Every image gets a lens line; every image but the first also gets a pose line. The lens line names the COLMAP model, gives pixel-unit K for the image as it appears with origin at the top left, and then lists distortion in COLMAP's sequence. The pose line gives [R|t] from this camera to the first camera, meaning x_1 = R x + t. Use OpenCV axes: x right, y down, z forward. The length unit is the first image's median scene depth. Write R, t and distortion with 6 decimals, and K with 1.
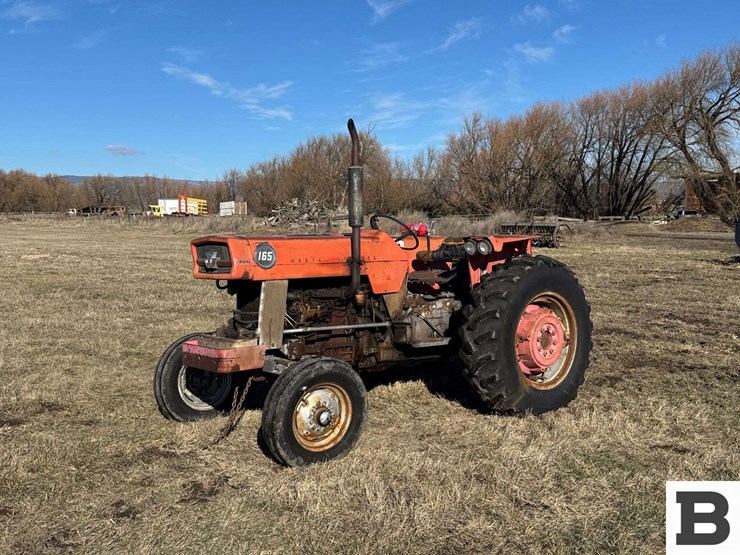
lens RADIAL K [[817.1, 0, 375.9], [0, 817.1, 276.2], [0, 0, 1]] dist [0.070367, 0.000000]
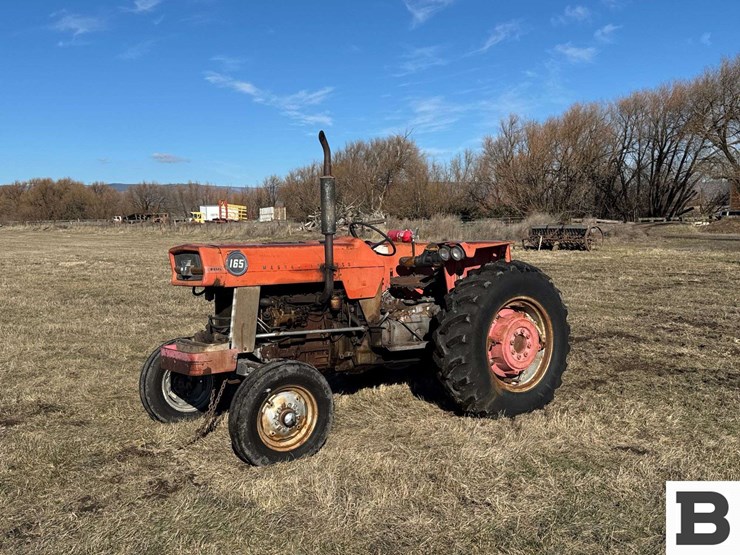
lens RADIAL K [[817.1, 0, 375.1], [0, 817.1, 276.1], [0, 0, 1]] dist [0.070367, 0.000000]
pose [[0.998592, -0.006610, -0.052634, 0.075612], [0.006346, 0.999966, -0.005174, -0.001768], [0.052667, 0.004832, 0.998600, -0.026549]]
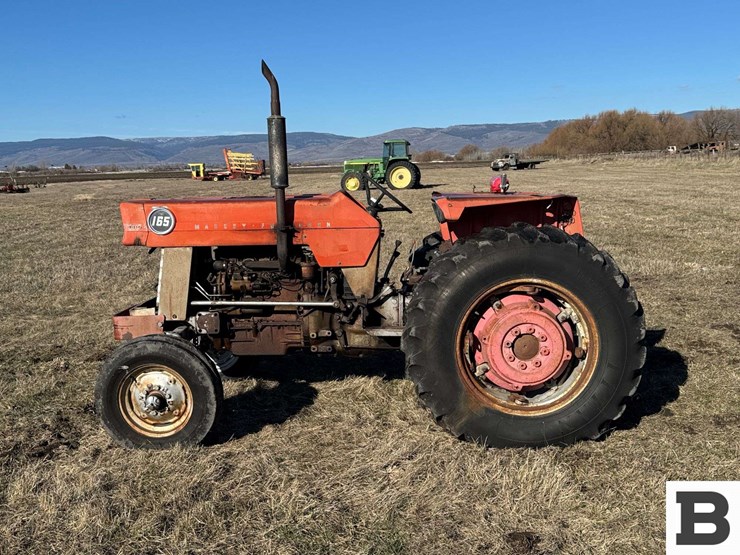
lens RADIAL K [[817.1, 0, 359.6], [0, 817.1, 284.4], [0, 0, 1]] dist [0.070367, 0.000000]
pose [[0.738445, 0.075702, -0.670051, 0.525260], [-0.018804, 0.995604, 0.091760, -0.034121], [0.674052, -0.055161, 0.736621, 0.361767]]
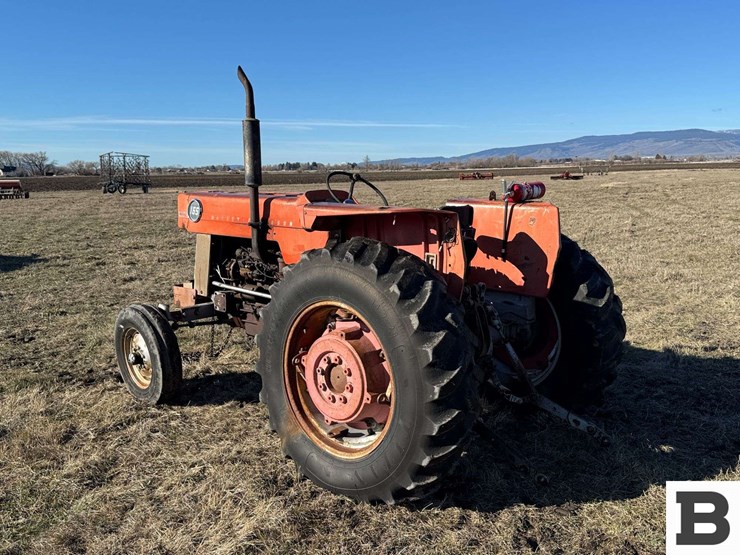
lens RADIAL K [[722.5, 0, 369.2], [0, 722.5, 279.4], [0, 0, 1]] dist [0.028391, 0.000000]
pose [[0.108220, 0.153334, -0.982231, 0.681431], [-0.060765, 0.987206, 0.147416, -0.072259], [0.992268, 0.043732, 0.116153, 0.887212]]
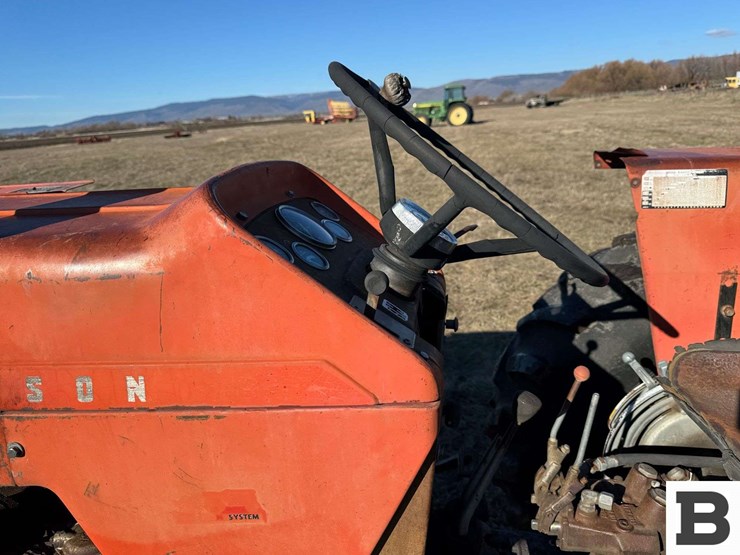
lens RADIAL K [[542.3, 0, 366.1], [0, 542.3, 274.4], [0, 0, 1]] dist [0.048743, -0.064074]
pose [[0.661093, 0.173237, -0.730031, 0.086641], [0.008987, 0.971082, 0.238577, -0.056595], [0.750250, -0.164283, 0.640419, 0.866426]]
